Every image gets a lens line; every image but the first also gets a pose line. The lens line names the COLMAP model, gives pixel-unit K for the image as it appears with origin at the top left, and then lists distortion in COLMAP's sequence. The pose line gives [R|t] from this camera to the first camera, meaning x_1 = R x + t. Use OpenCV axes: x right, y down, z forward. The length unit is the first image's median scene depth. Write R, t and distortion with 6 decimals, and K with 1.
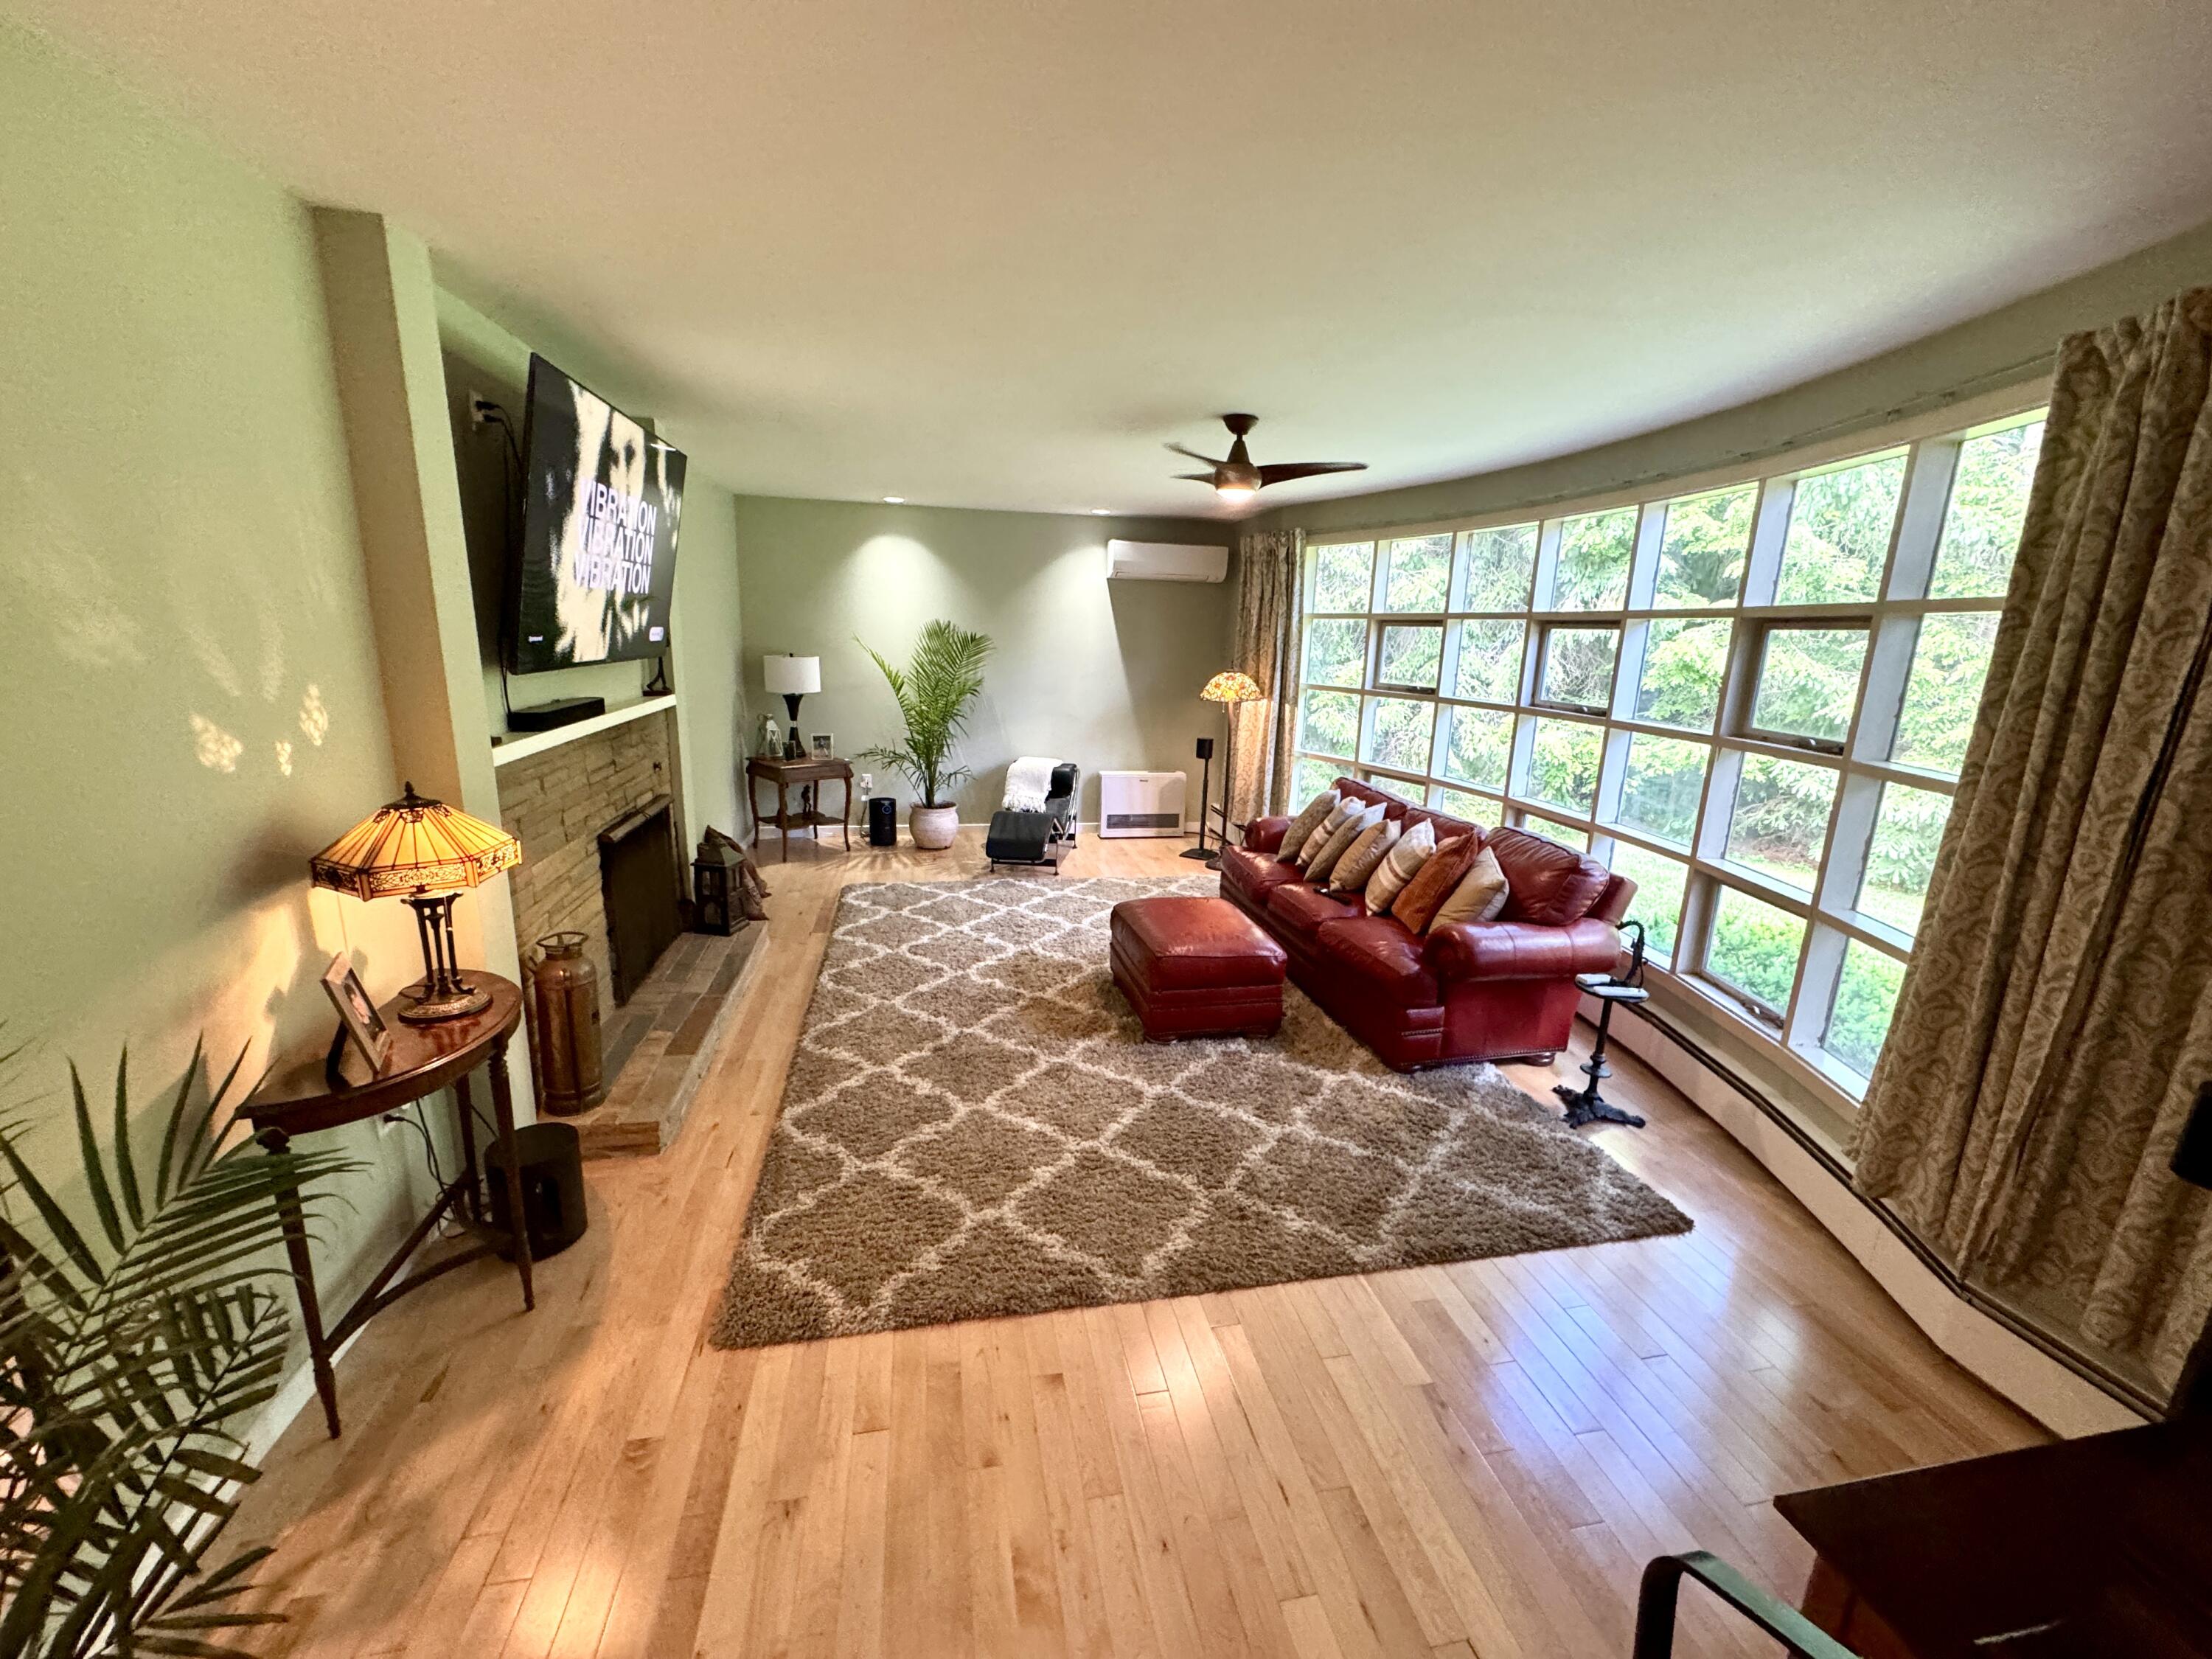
lens RADIAL K [[883.0, 0, 1106.0], [0, 883.0, 829.5], [0, 0, 1]] dist [0.000495, 0.000037]
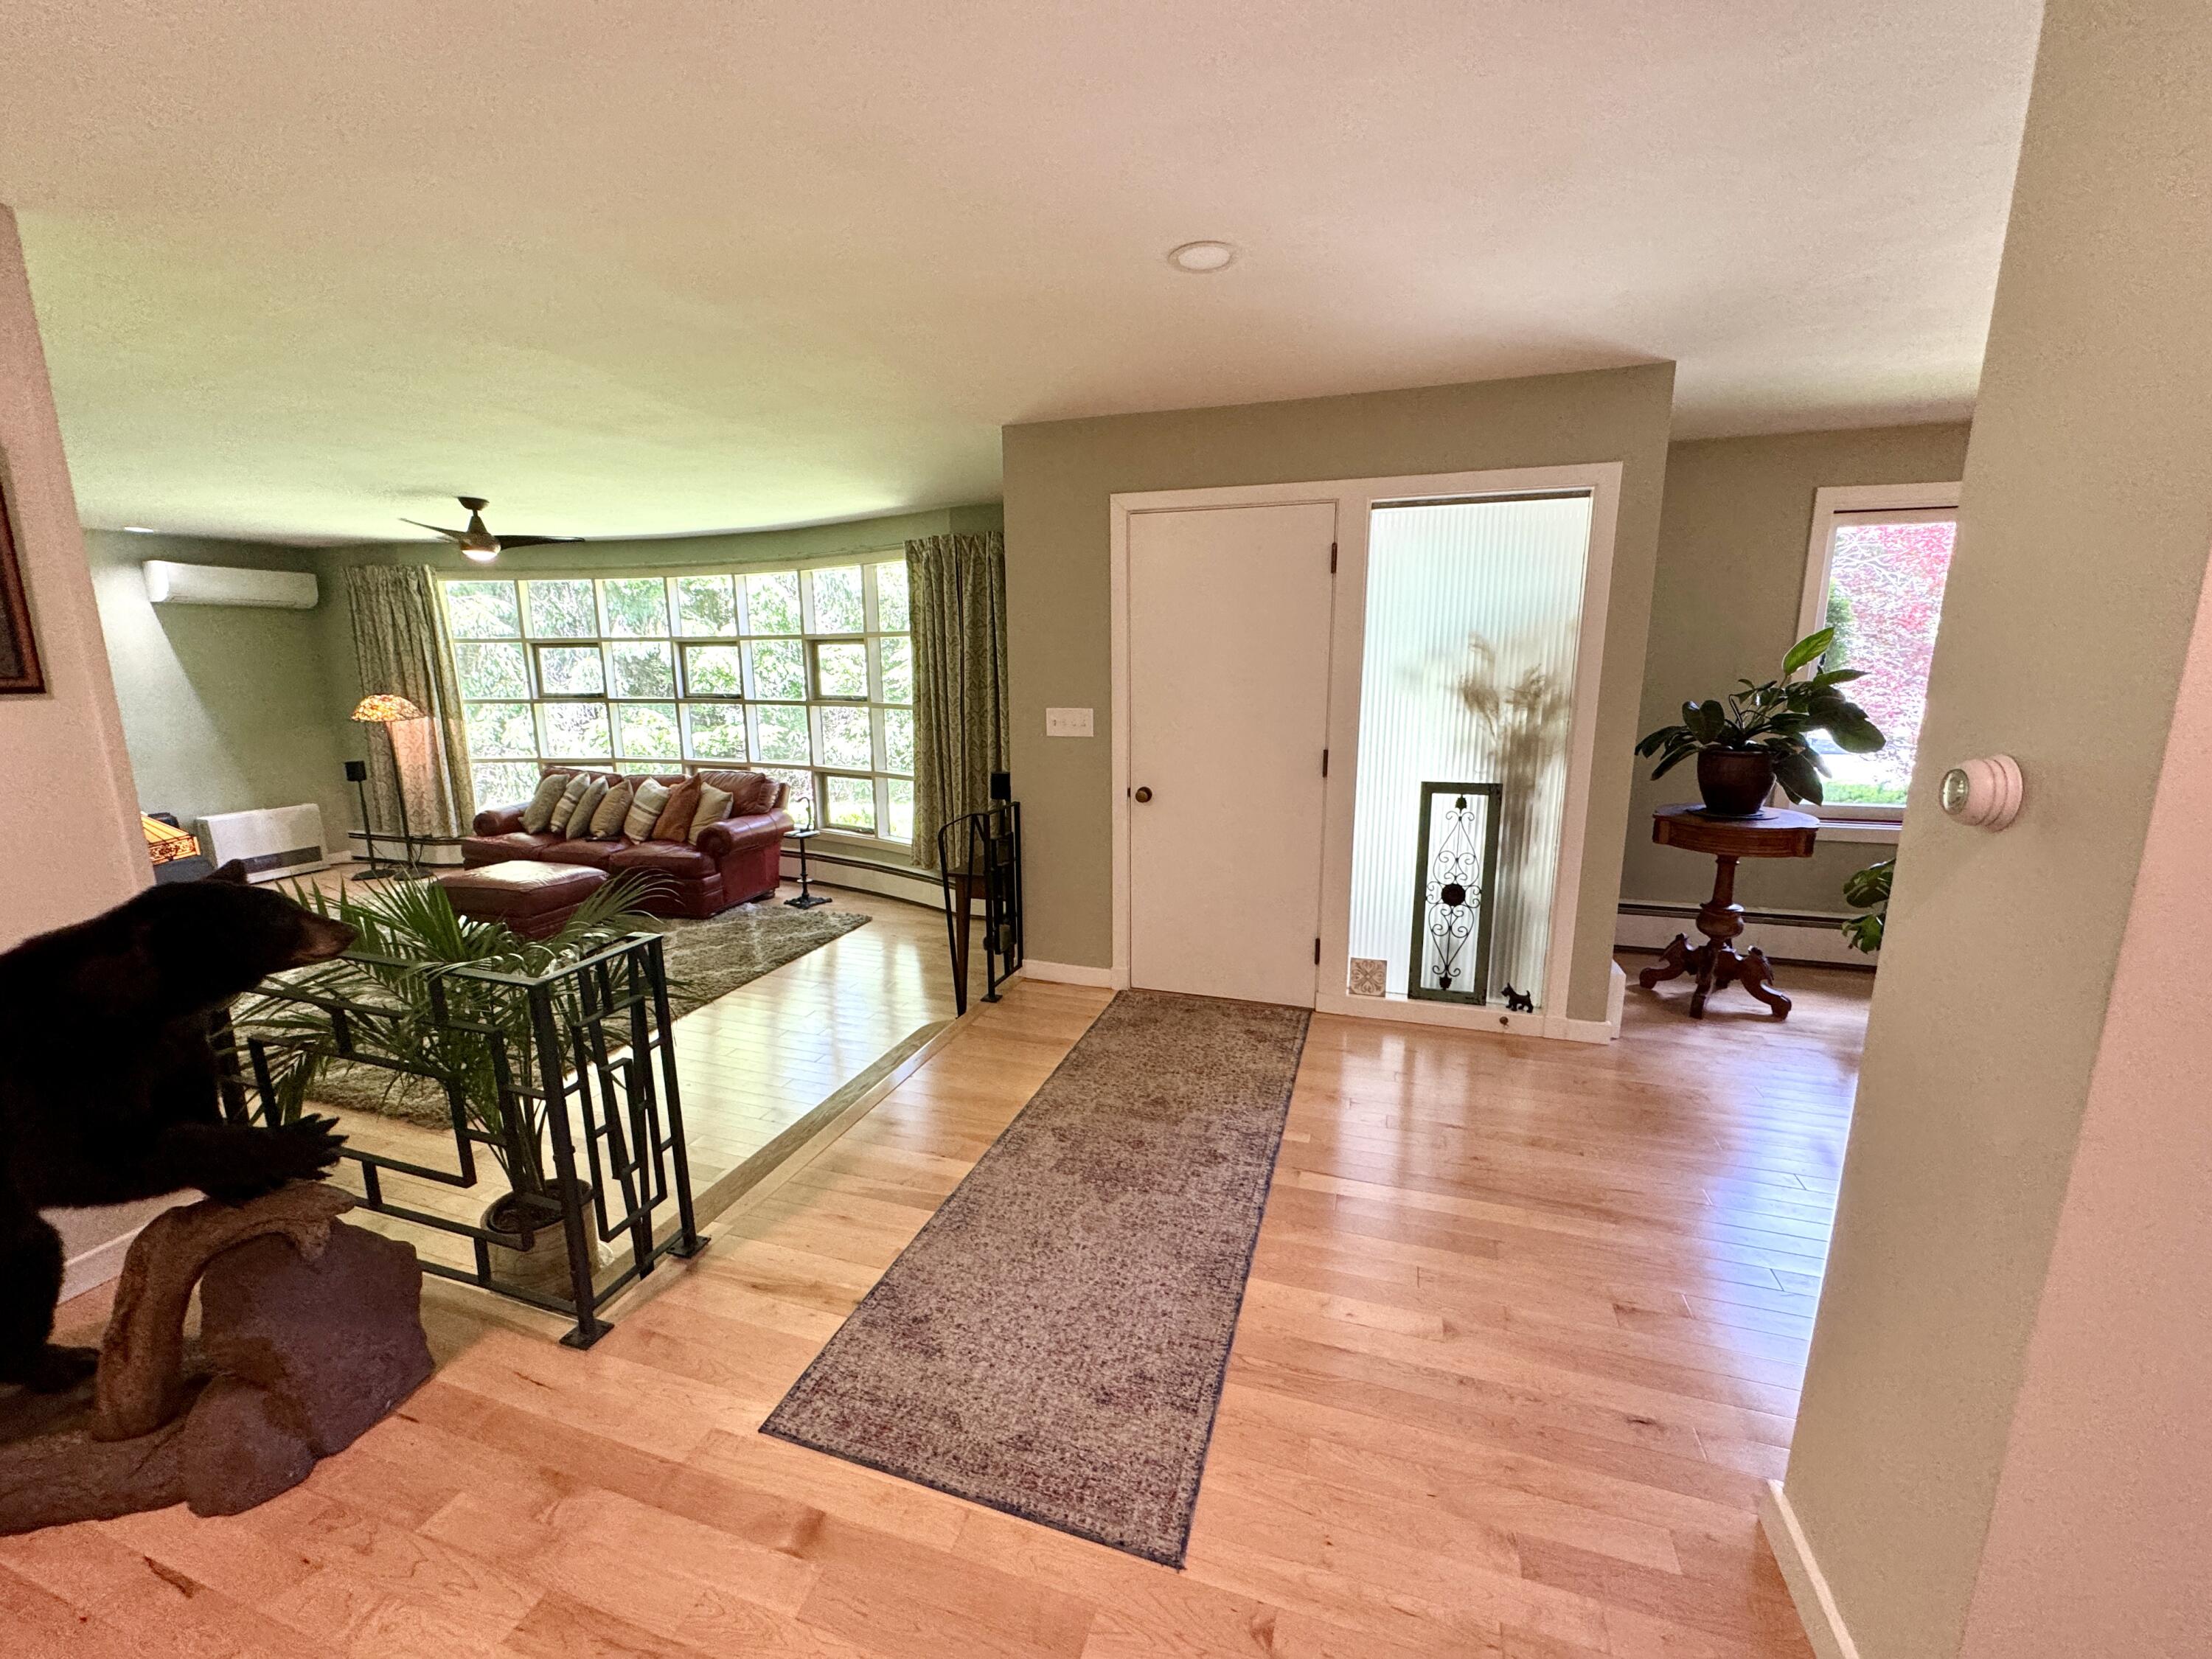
lens RADIAL K [[883.0, 0, 1106.0], [0, 883.0, 829.5], [0, 0, 1]] dist [0.000495, 0.000037]
pose [[0.496523, -0.198935, 0.844920, -0.545587], [0.212879, 0.971565, 0.103653, 0.086508], [-0.841515, 0.128400, 0.524754, -0.423453]]
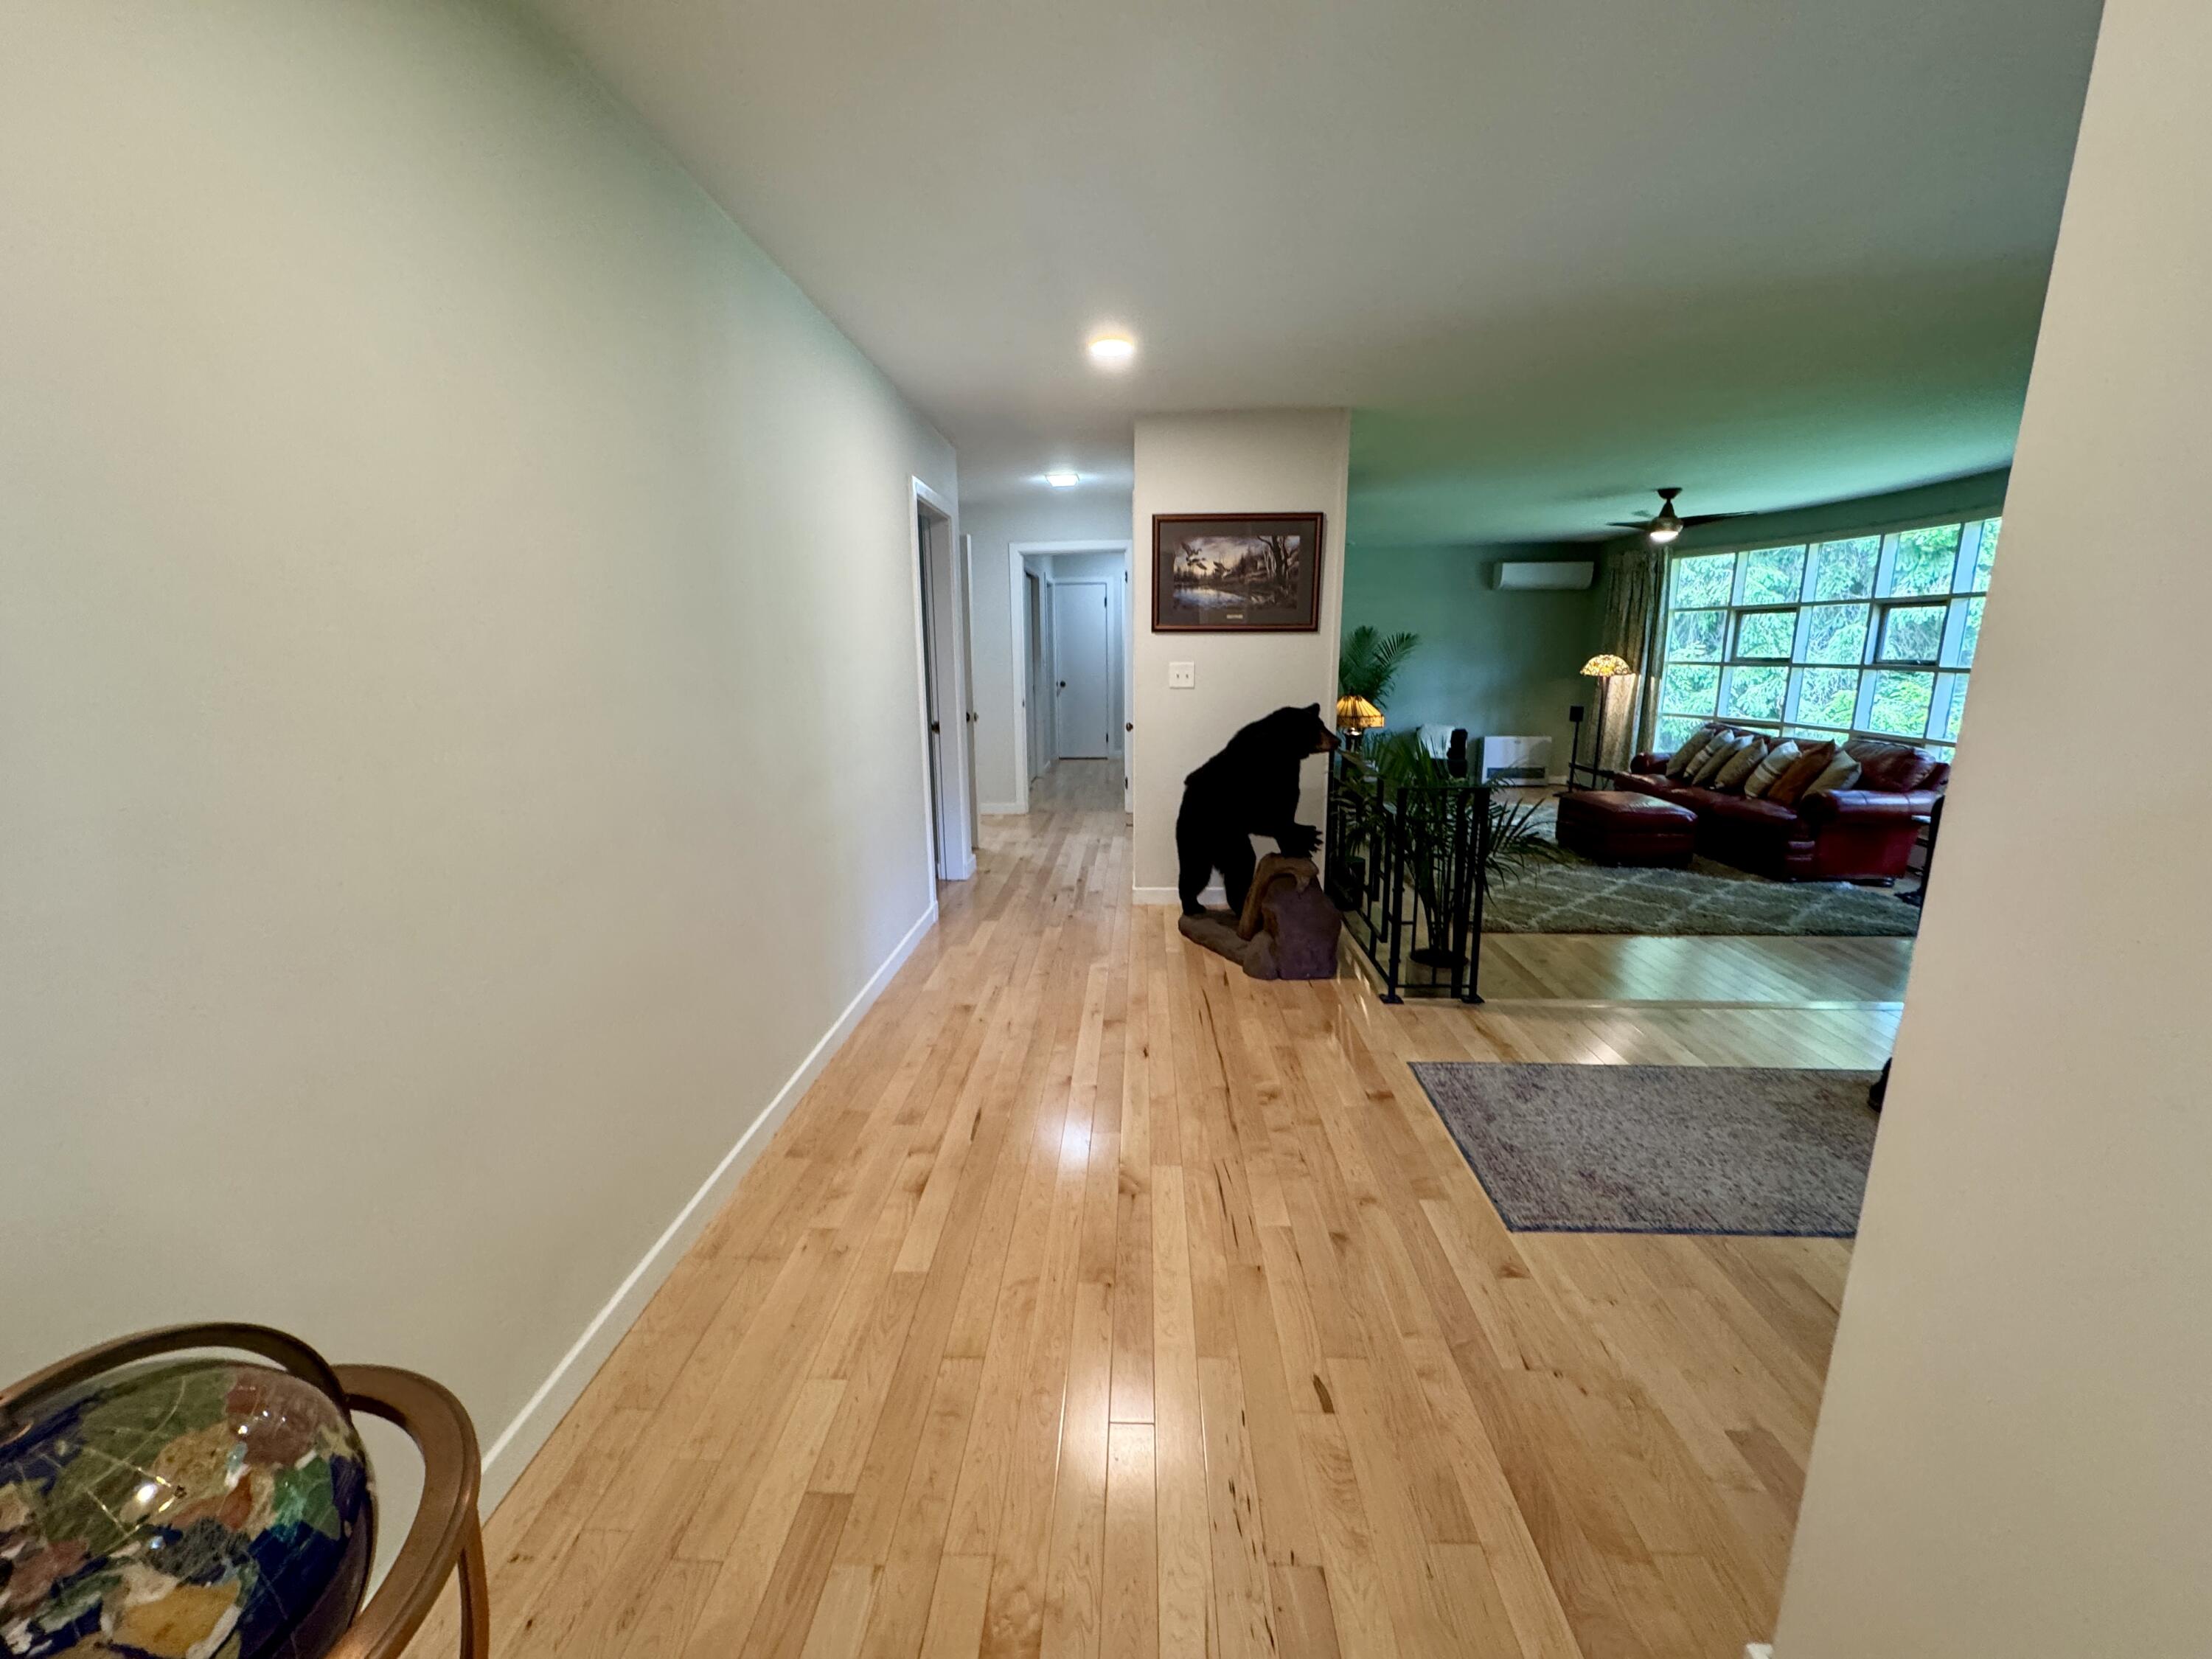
lens RADIAL K [[879.5, 0, 1102.7], [0, 879.5, 830.2], [0, 0, 1]] dist [-0.001189, 0.000234]
pose [[0.968523, 0.013356, -0.248566, -0.405504], [-0.017895, 0.999712, -0.016010, 0.192520], [0.248280, 0.019954, 0.968483, -0.748290]]
